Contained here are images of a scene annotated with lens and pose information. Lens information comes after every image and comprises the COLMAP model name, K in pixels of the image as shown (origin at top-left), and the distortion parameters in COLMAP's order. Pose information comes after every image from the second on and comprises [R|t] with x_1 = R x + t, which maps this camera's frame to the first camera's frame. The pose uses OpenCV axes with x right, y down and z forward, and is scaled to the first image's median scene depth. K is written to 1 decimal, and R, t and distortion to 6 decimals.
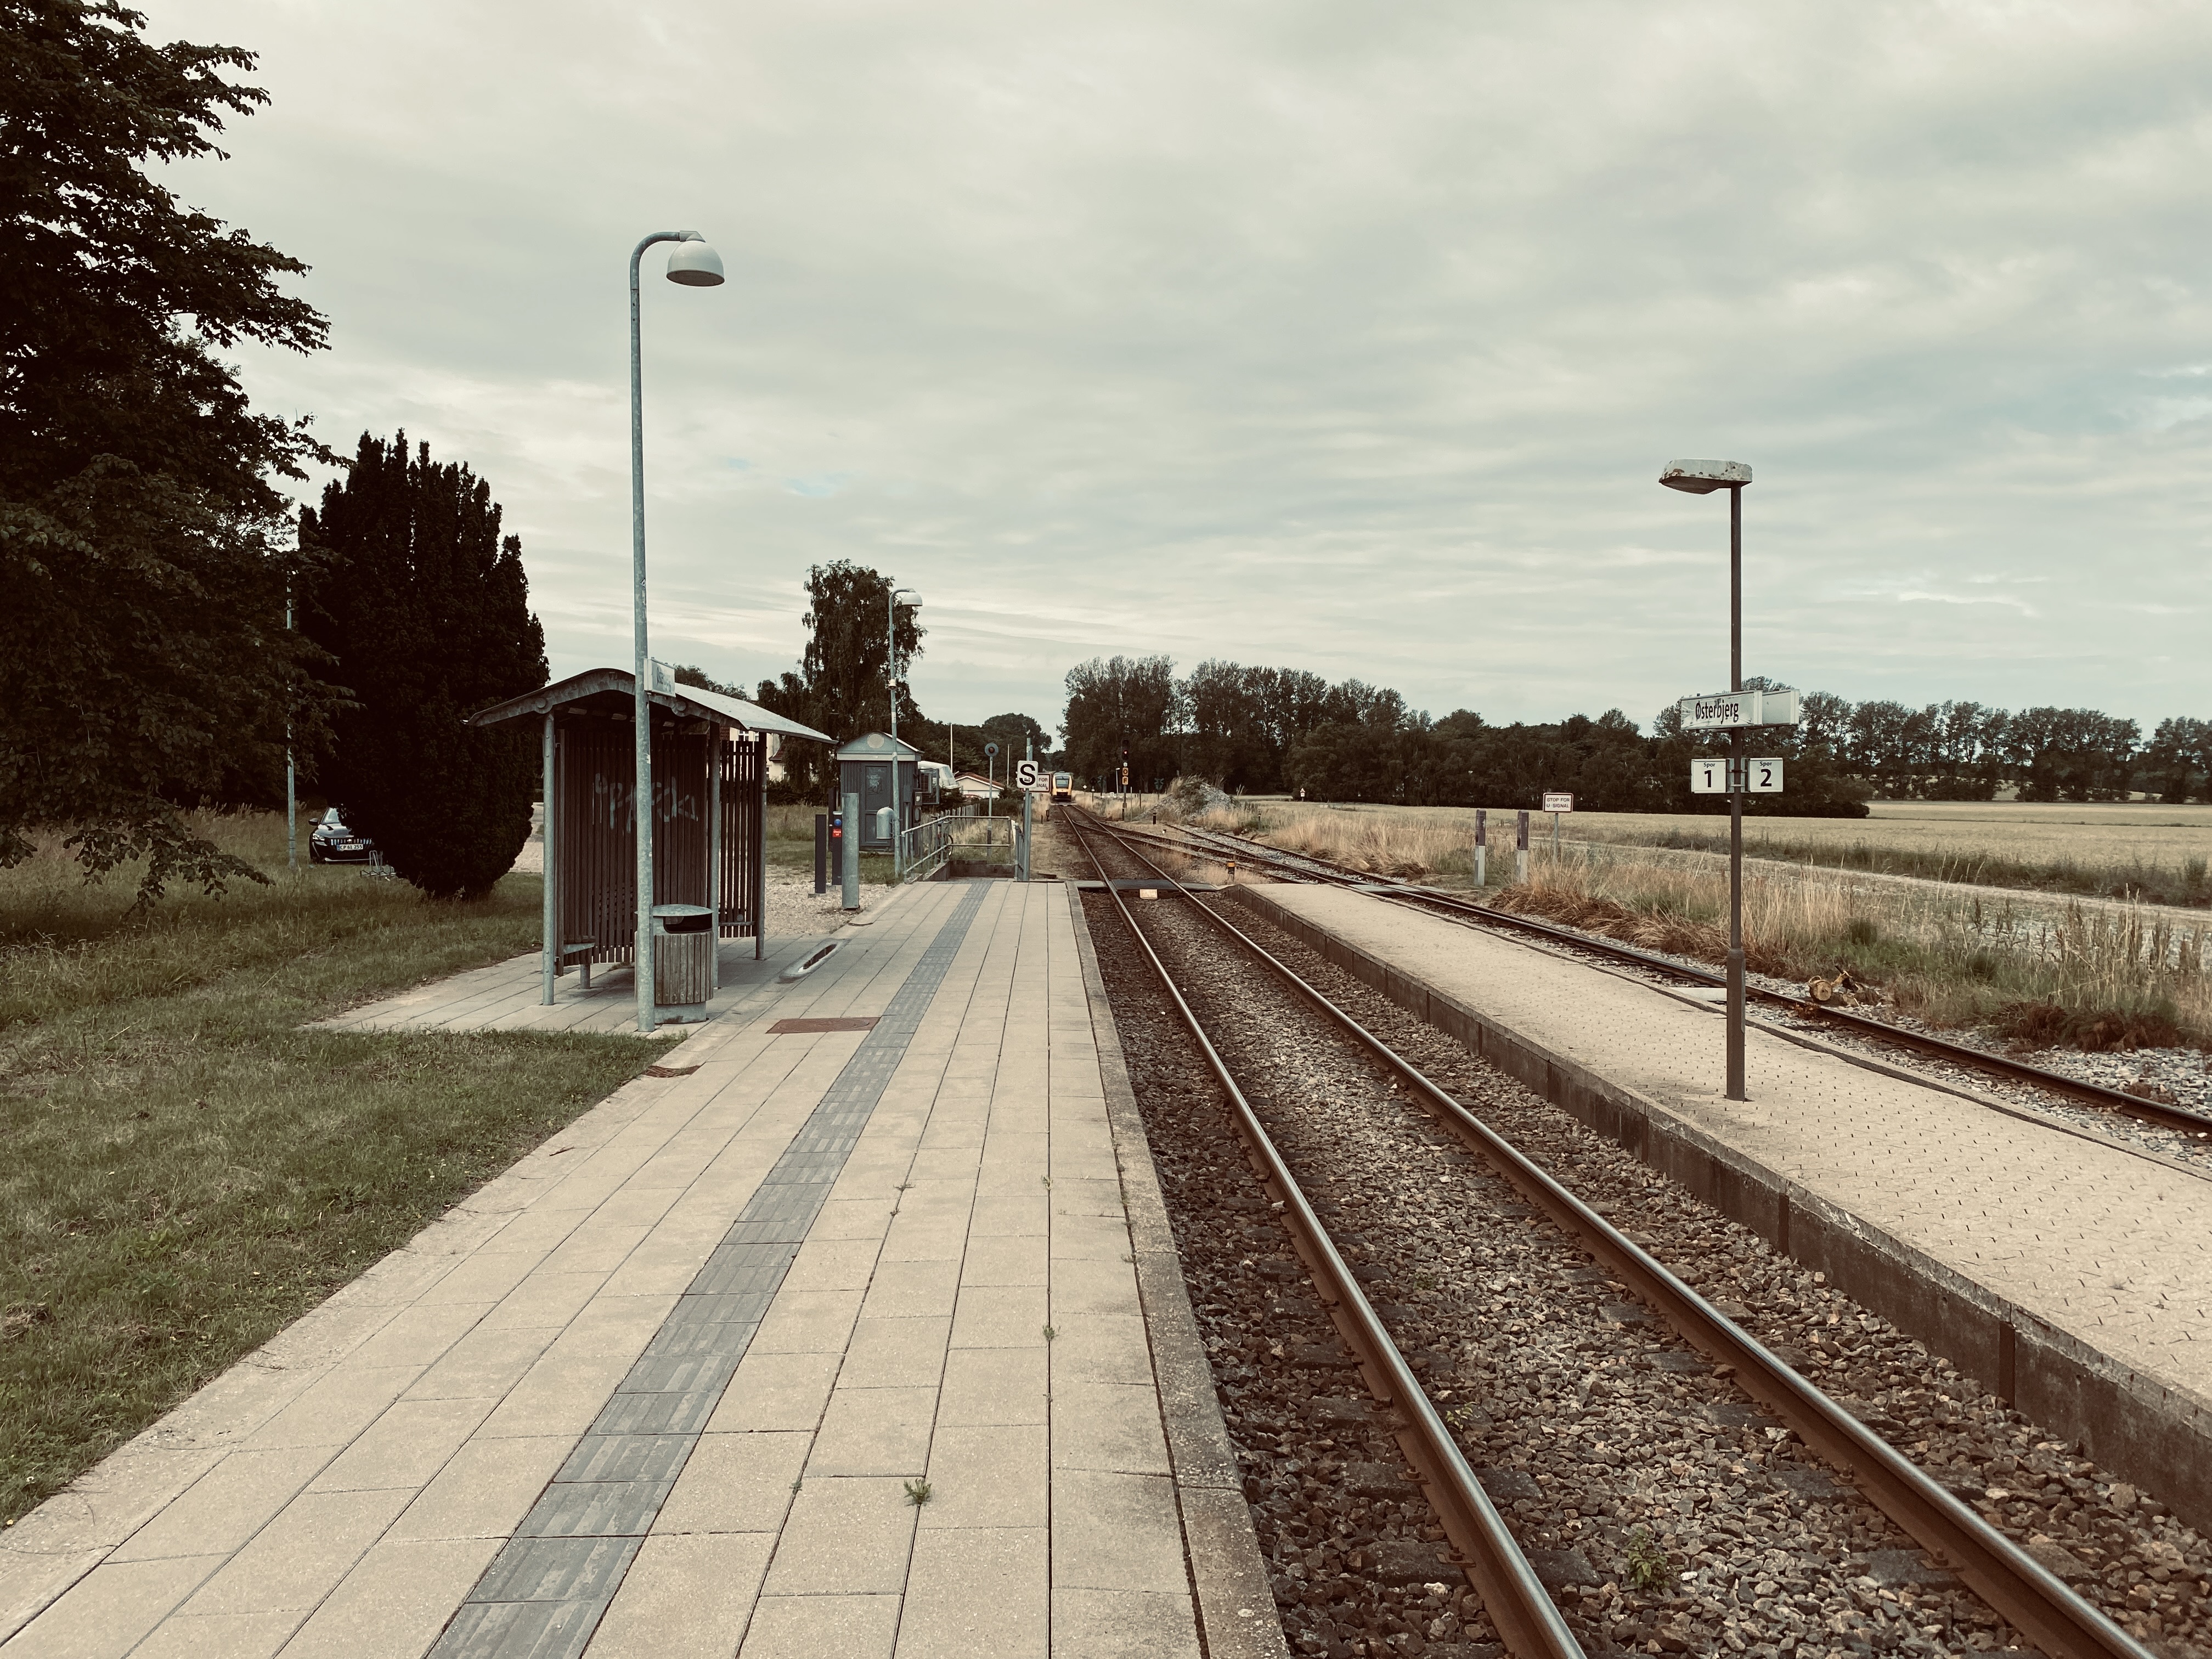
lens RADIAL K [[1605.8, 0, 1109.4], [0, 1605.8, 845.1], [0, 0, 1]] dist [0.028789, -0.022508]
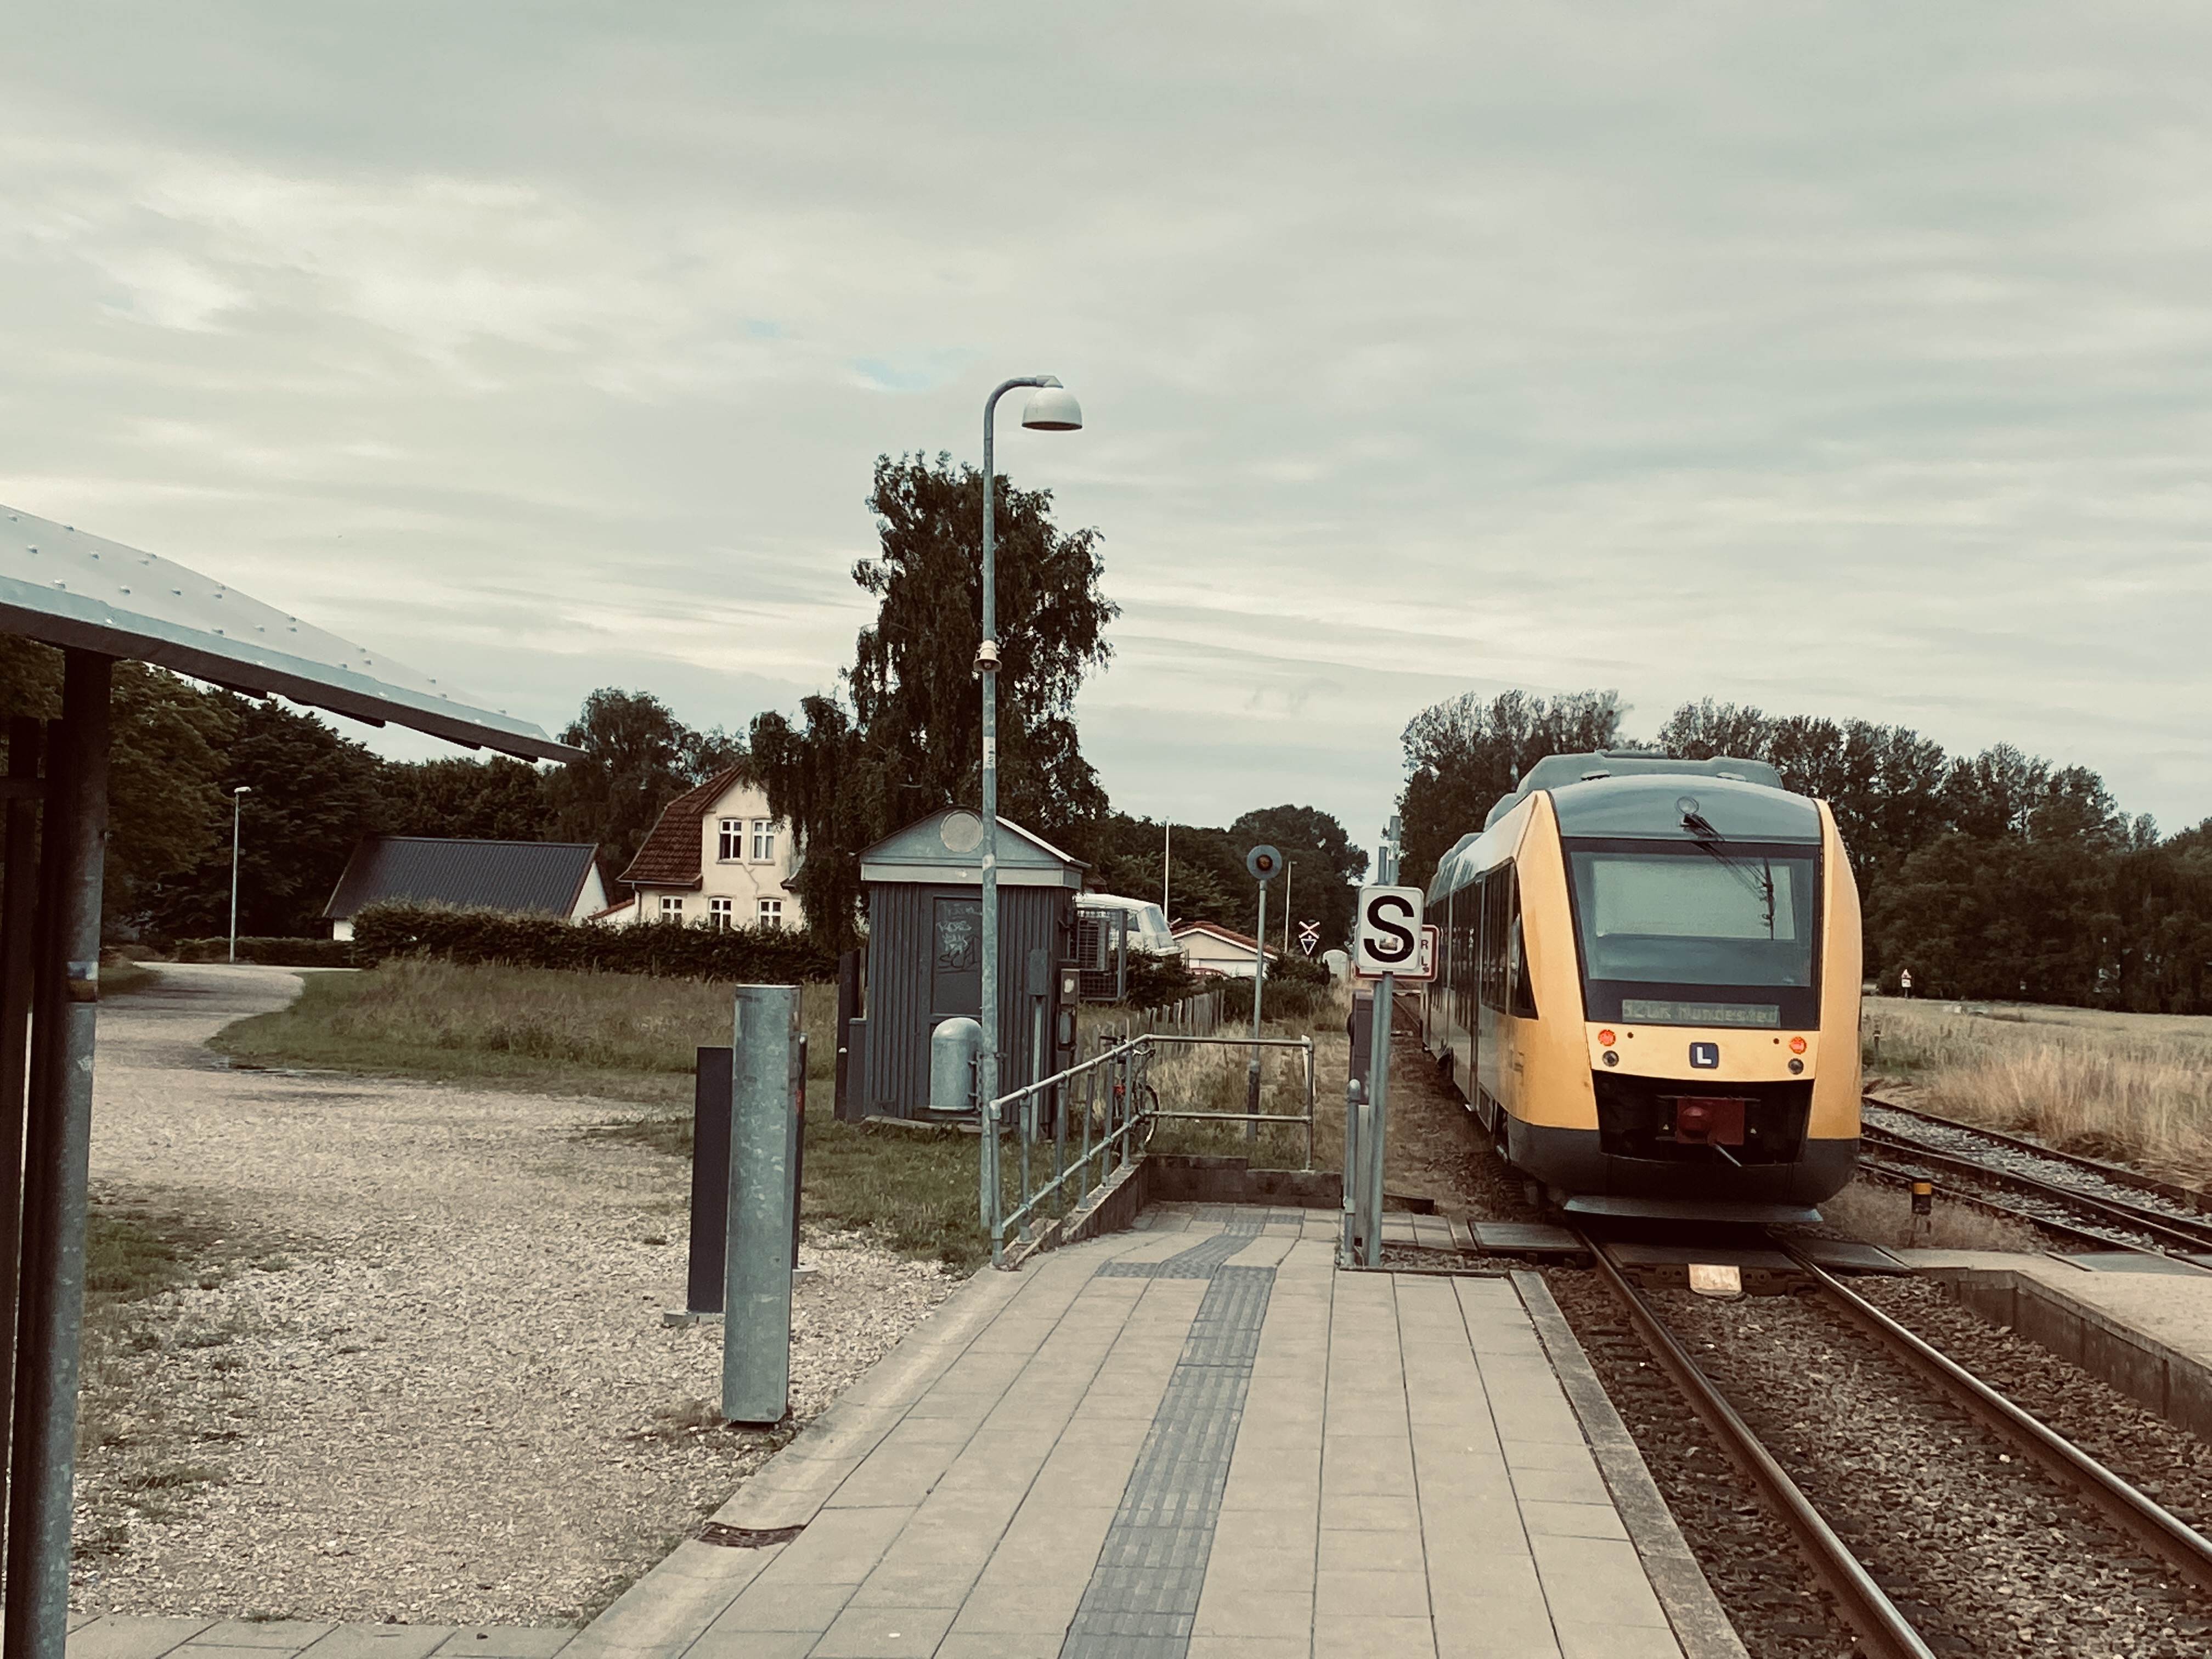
lens RADIAL K [[3112.7, 0, 984.3], [0, 3112.7, 869.3], [0, 0, 1]] dist [0.171264, -0.440427]
pose [[0.987538, 0.017451, -0.156410, -0.011018], [-0.027144, 0.997826, -0.060052, -0.005401], [0.155022, 0.063550, 0.985865, 0.122617]]
